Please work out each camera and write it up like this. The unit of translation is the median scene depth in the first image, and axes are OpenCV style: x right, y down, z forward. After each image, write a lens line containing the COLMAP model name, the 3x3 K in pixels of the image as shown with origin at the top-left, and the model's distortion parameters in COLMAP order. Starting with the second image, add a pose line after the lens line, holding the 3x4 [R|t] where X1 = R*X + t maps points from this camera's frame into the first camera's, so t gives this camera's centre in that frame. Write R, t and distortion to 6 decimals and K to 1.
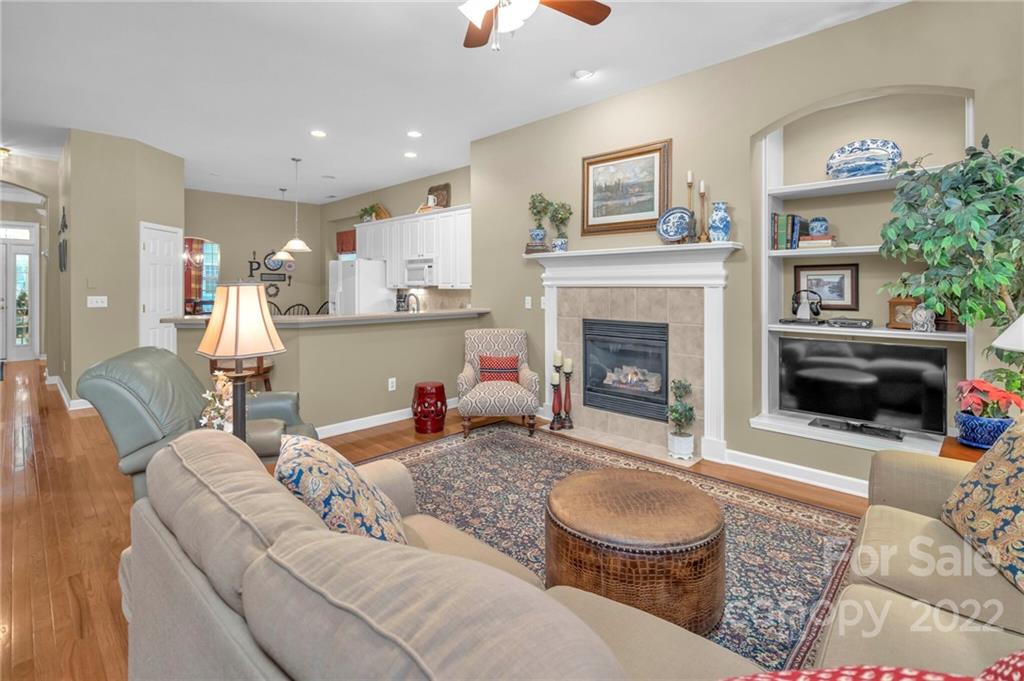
lens RADIAL K [[492.3, 0, 514.3], [0, 492.3, 286.7], [0, 0, 1]] dist [-0.001610, -0.000140]
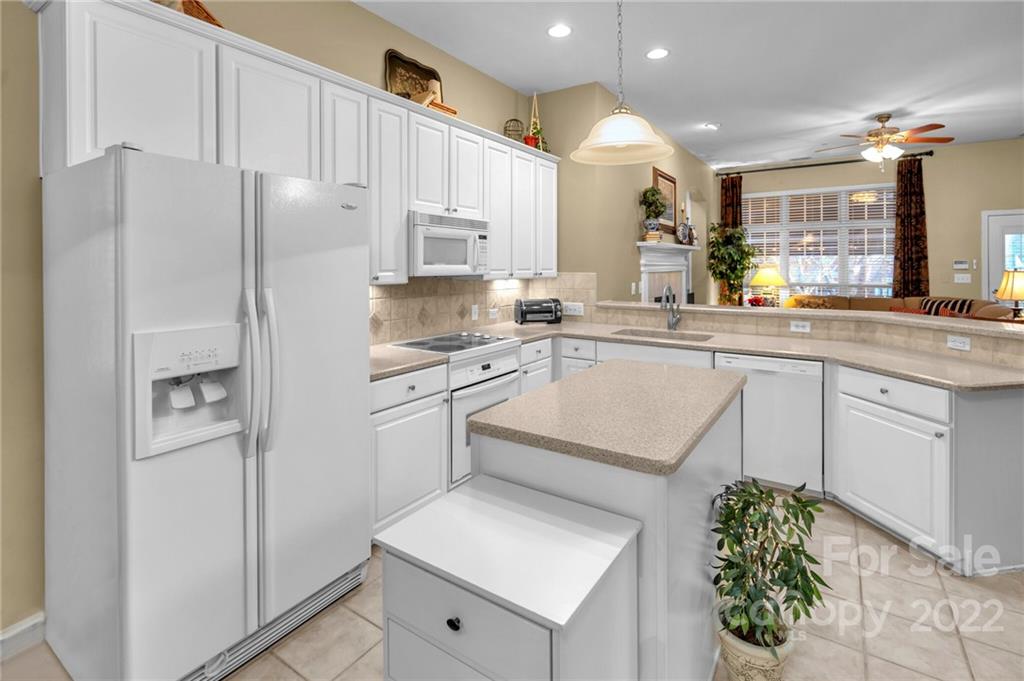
lens RADIAL K [[492.3, 0, 506.5], [0, 492.3, 268.5], [0, 0, 1]] dist [-0.001610, -0.000140]
pose [[-0.178942, -0.001786, 0.983858, -1.041887], [0.007835, 0.999964, 0.003240, -0.015193], [-0.983828, 0.008289, -0.178922, 1.634880]]
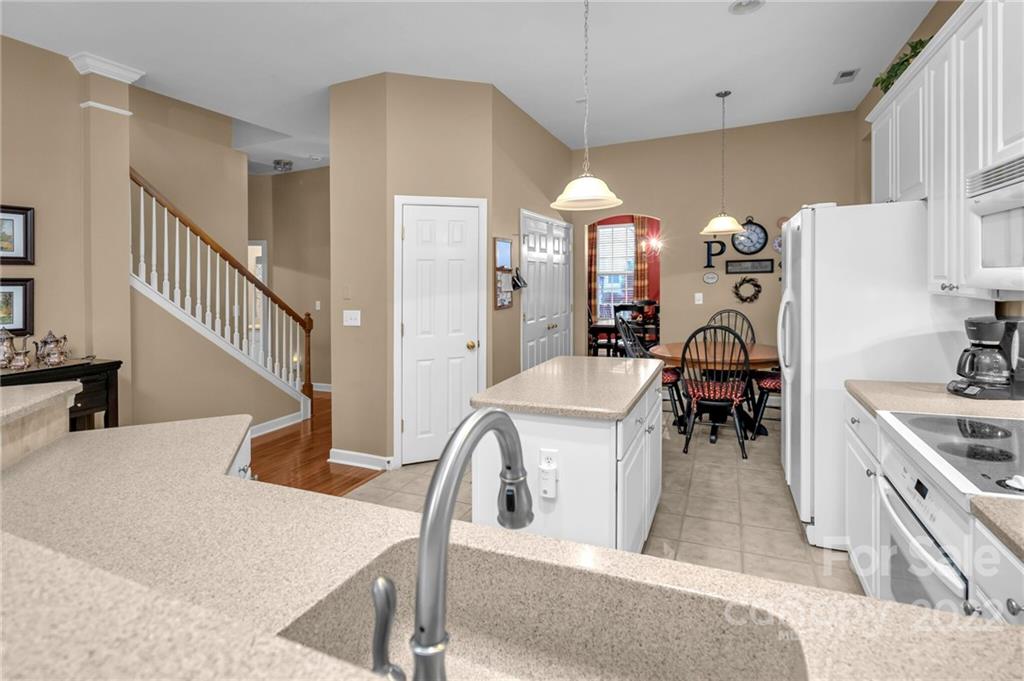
lens RADIAL K [[492.3, 0, 512.4], [0, 492.3, 284.1], [0, 0, 1]] dist [-0.001610, -0.000140]
pose [[0.340256, -0.004596, -0.940321, -0.131072], [0.022917, 0.999732, 0.003406, -0.016078], [0.940053, -0.022709, 0.340270, 1.182366]]
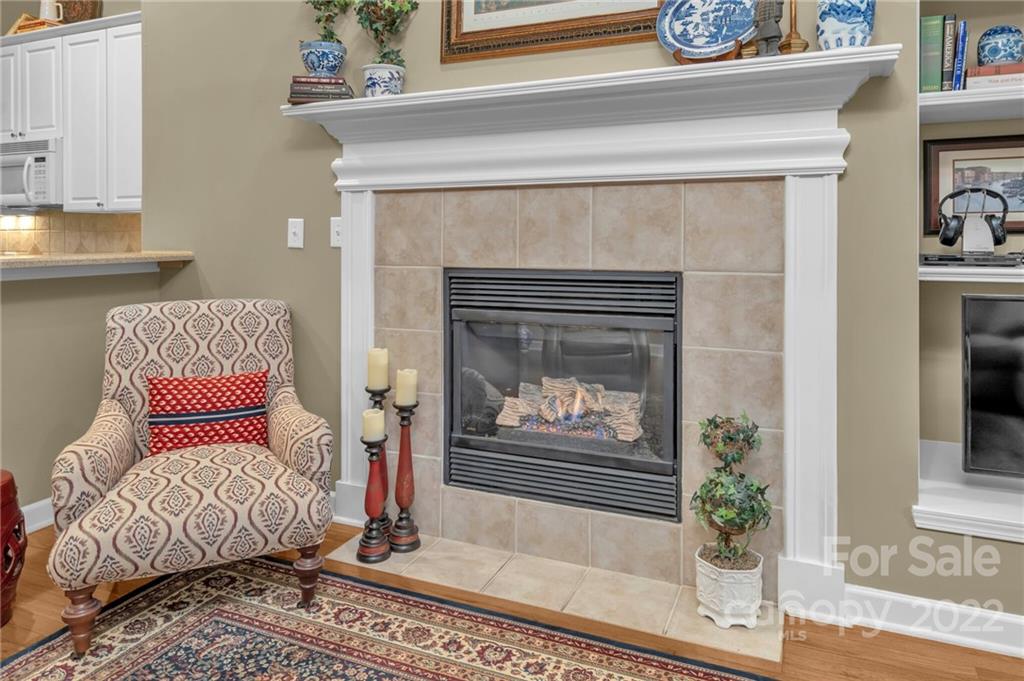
lens RADIAL K [[575.7, 0, 524.0], [0, 575.7, 238.2], [0, 0, 1]] dist [0.007783, 0.002717]
pose [[0.909013, 0.003822, 0.416750, 0.001927], [-0.001552, 0.999982, -0.005784, 0.045176], [-0.416764, 0.004611, 0.909003, 0.564516]]
